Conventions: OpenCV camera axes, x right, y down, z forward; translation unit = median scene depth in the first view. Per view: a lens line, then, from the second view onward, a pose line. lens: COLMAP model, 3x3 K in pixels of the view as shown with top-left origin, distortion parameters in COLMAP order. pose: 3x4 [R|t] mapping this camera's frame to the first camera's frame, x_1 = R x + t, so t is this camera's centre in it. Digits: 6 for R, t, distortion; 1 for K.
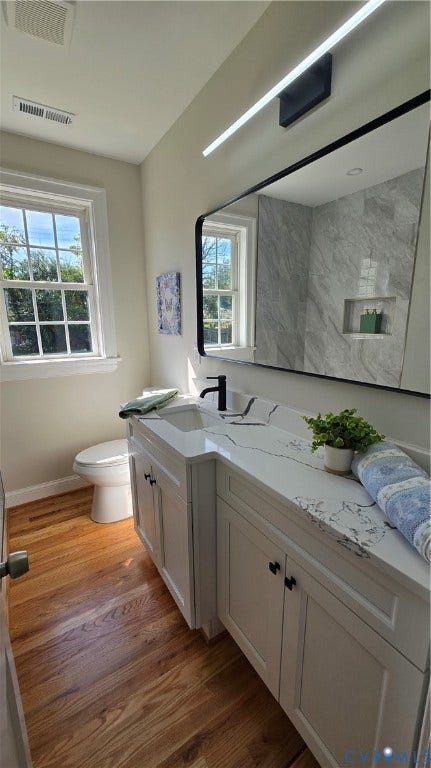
lens RADIAL K [[309.7, 0, 215.9], [0, 309.7, 387.9], [0, 0, 1]] dist [0.001004, 0.000502]
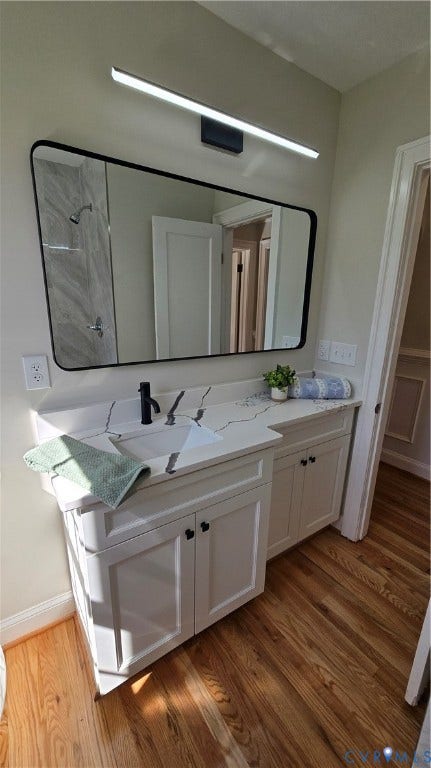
lens RADIAL K [[309.7, 0, 216.4], [0, 309.7, 384.5], [0, 0, 1]] dist [0.001004, 0.000502]
pose [[-0.030532, -0.247280, 0.968463, -0.991613], [0.193184, 0.949186, 0.248449, -0.254892], [-0.980687, 0.194677, 0.018790, 1.005957]]
